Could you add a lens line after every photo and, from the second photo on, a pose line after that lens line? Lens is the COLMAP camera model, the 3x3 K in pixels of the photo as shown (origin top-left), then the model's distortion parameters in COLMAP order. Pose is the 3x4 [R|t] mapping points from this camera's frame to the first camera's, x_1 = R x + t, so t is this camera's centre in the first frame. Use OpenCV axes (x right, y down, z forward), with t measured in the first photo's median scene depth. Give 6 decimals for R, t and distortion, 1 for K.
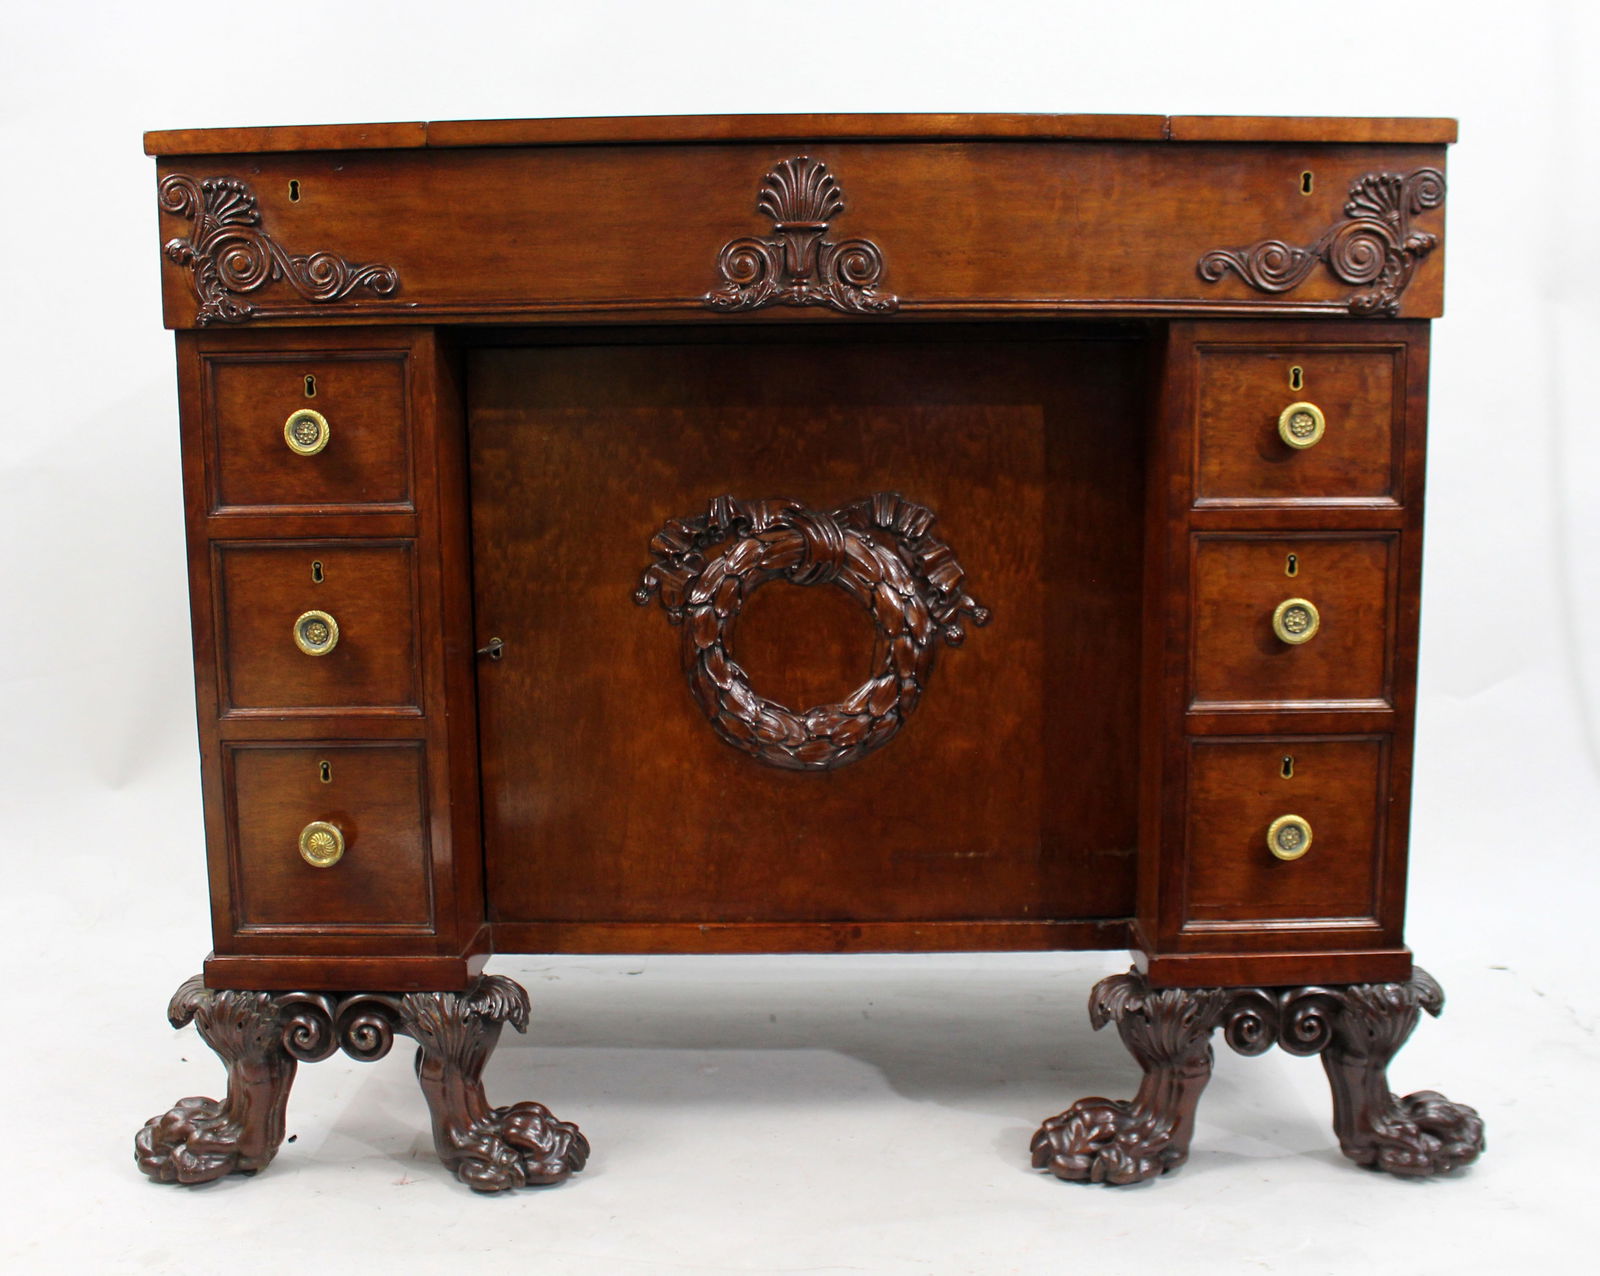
lens RADIAL K [[1803.7, 0, 786.6], [0, 1803.7, 643.9], [0, 0, 1]] dist [-0.125063, 0.000000]
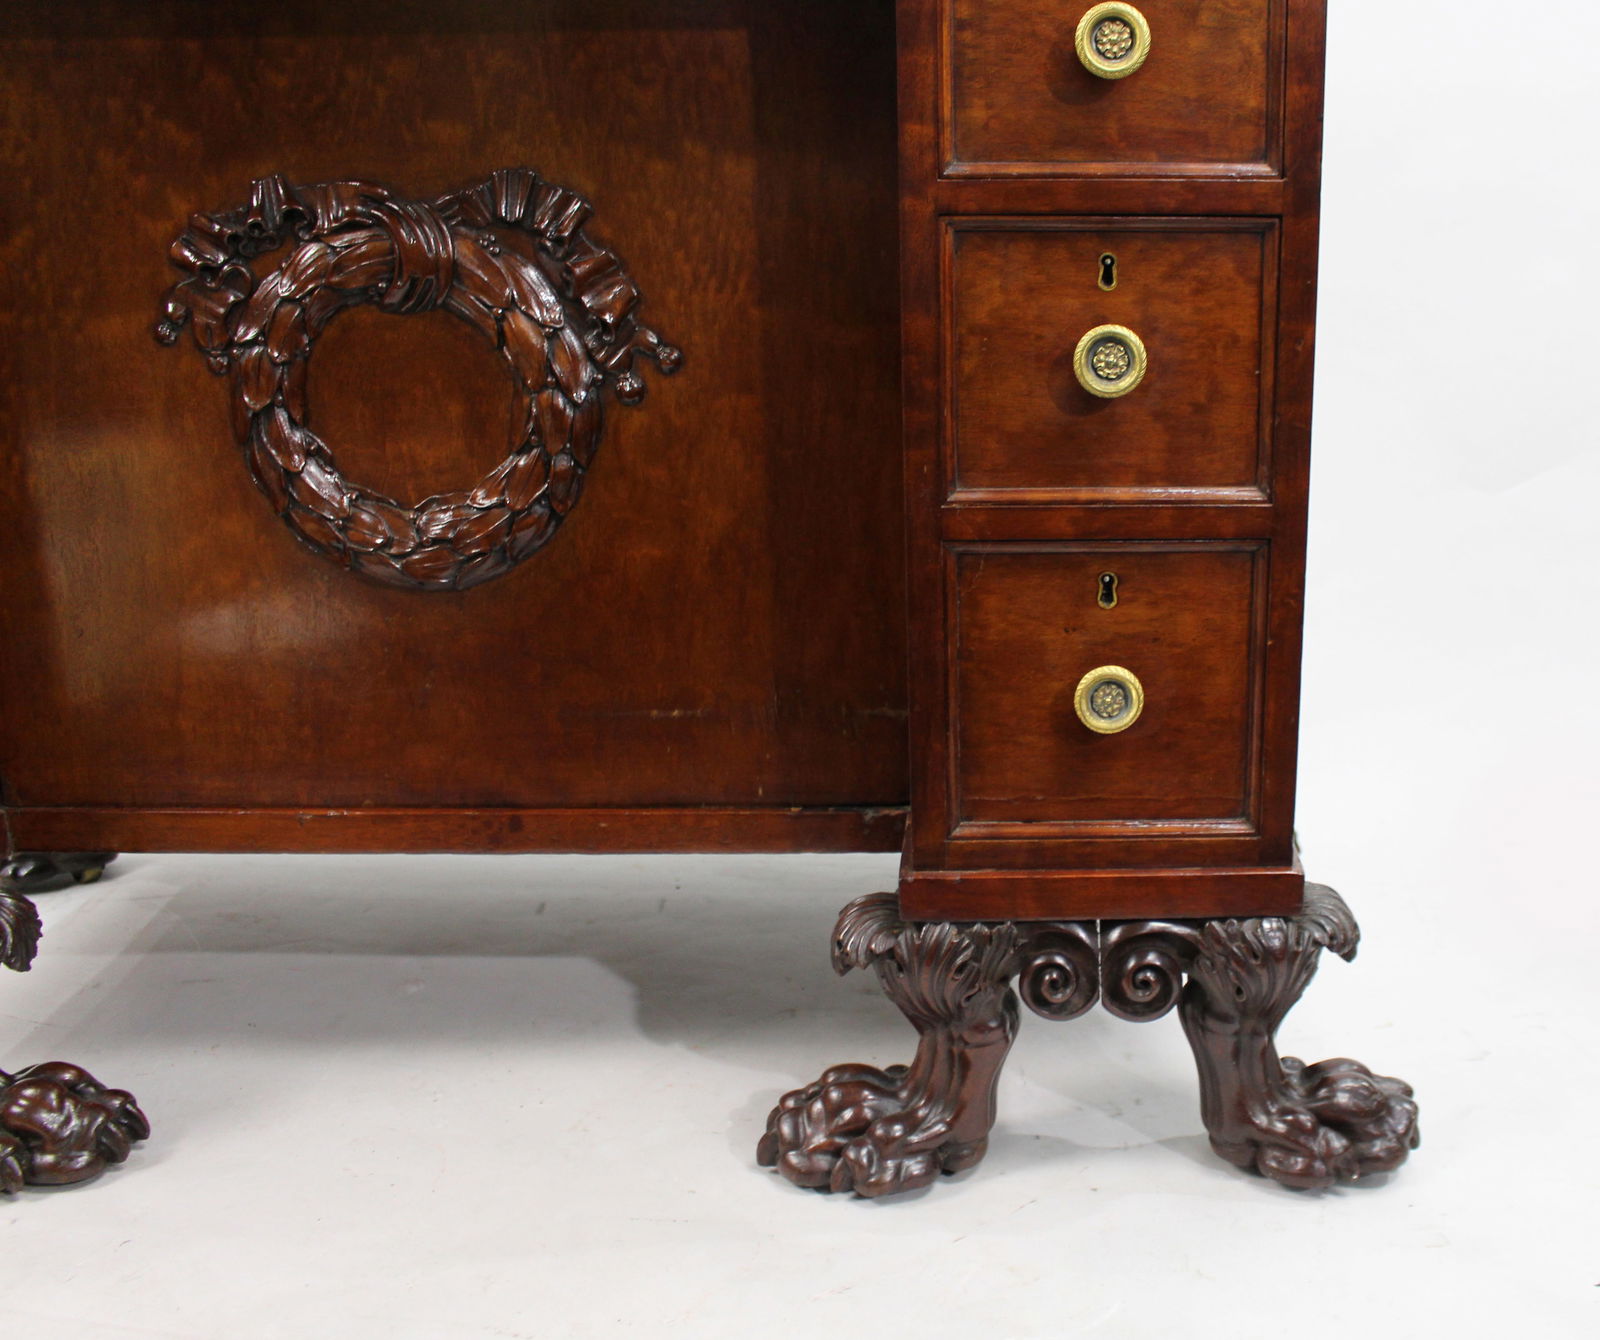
lens RADIAL K [[1735.3, 0, 1012.8], [0, 1735.3, 646.1], [0, 0, 1]] dist [-0.104287, 0.000000]
pose [[0.999392, 0.000559, 0.034865, 0.223476], [-0.004601, 0.993246, 0.115934, 0.016098], [-0.034565, -0.116024, 0.992645, 0.372785]]
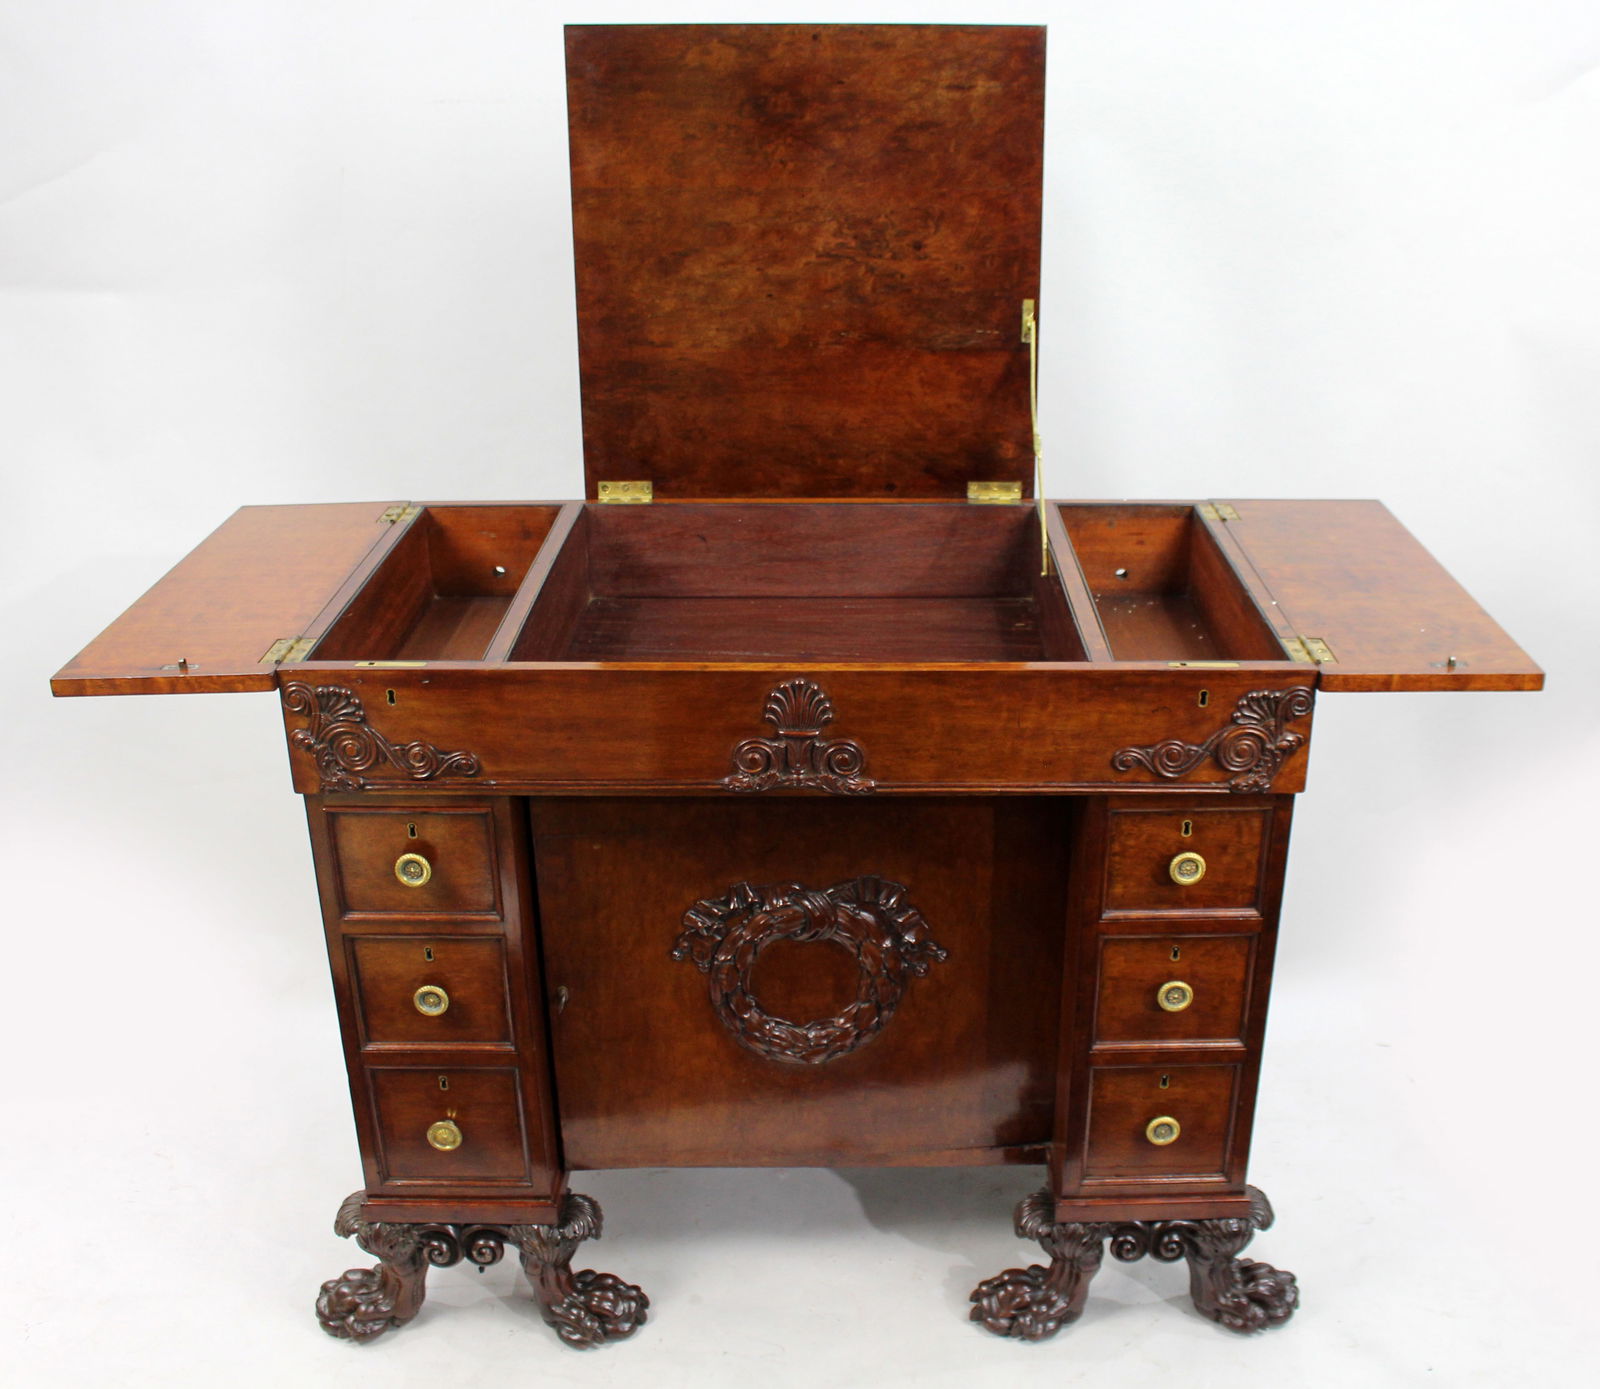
lens RADIAL K [[1713.3, 0, 858.2], [0, 1713.3, 706.2], [0, 0, 1]] dist [-0.126420, 0.000000]
pose [[0.999589, -0.000279, 0.028655, 0.014274], [-0.007011, 0.967185, 0.253975, -0.523251], [-0.027785, -0.254072, 0.966786, -0.150951]]
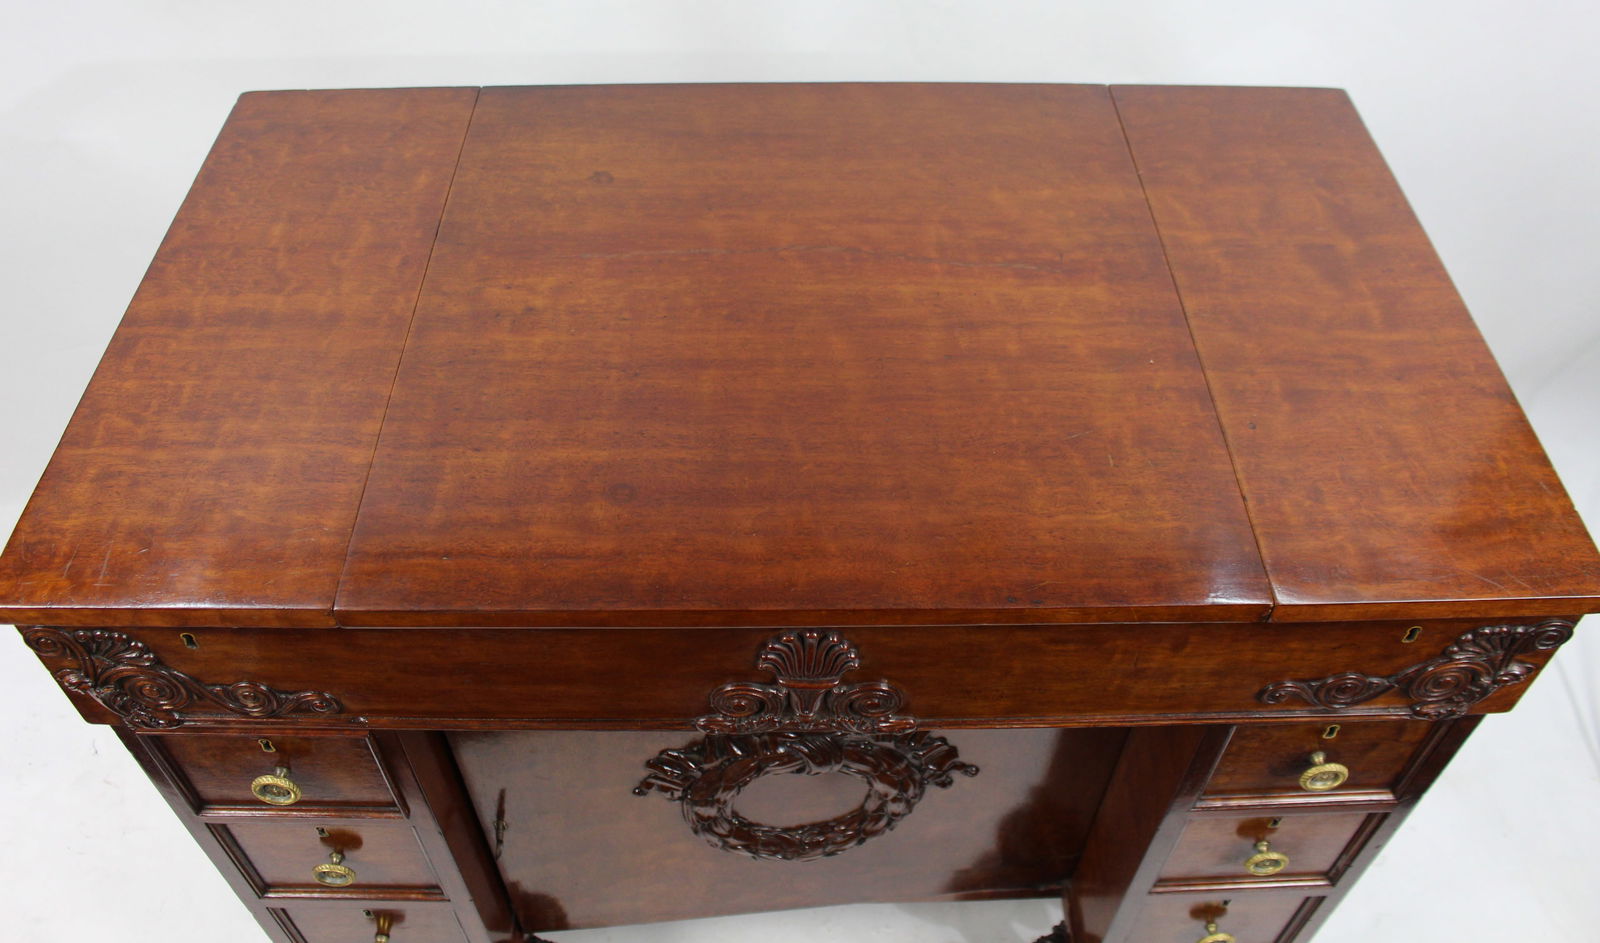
lens RADIAL K [[1309.7, 0, 784.2], [0, 1309.7, 418.4], [0, 0, 1]] dist [-0.125679, 0.055156]
pose [[0.999473, -0.012950, 0.029752, -0.018419], [-0.007632, 0.797359, 0.603457, -0.656701], [-0.031538, -0.603367, 0.796840, 0.552372]]
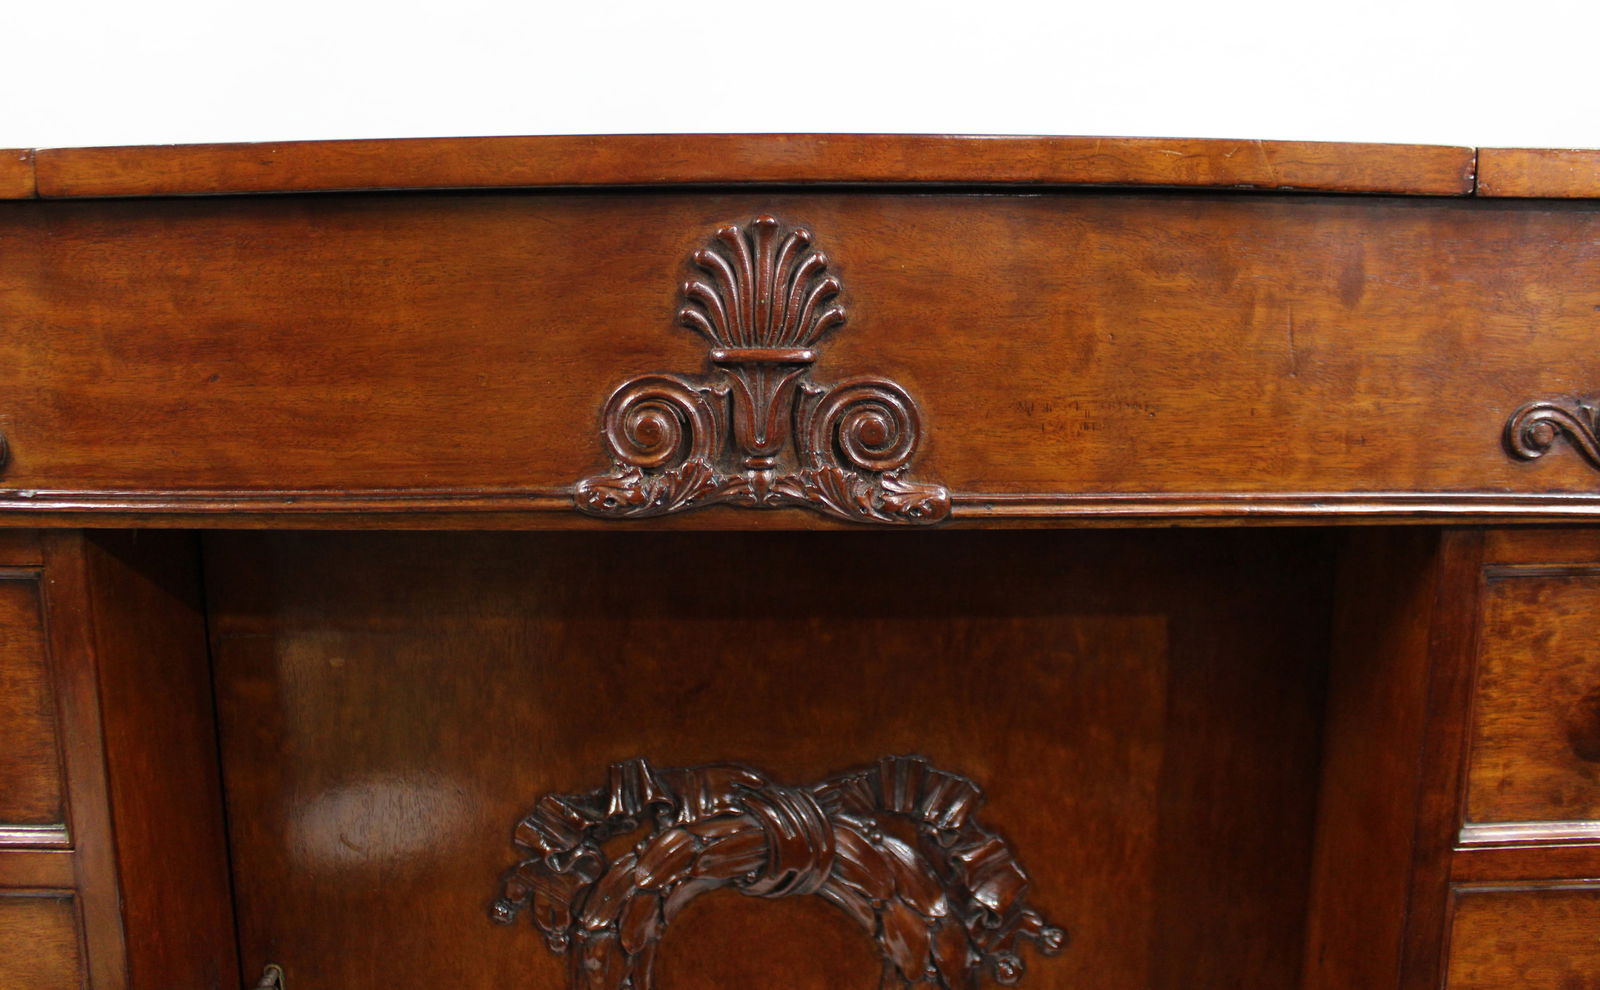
lens RADIAL K [[1326.7, 0, 783.8], [0, 1326.7, 449.6], [0, 0, 1]] dist [-0.146939, 0.103696]
pose [[0.999751, 0.002936, 0.022101, 0.005589], [-0.002963, 0.999995, 0.001200, -0.194283], [-0.022098, -0.001265, 0.999755, 0.584903]]
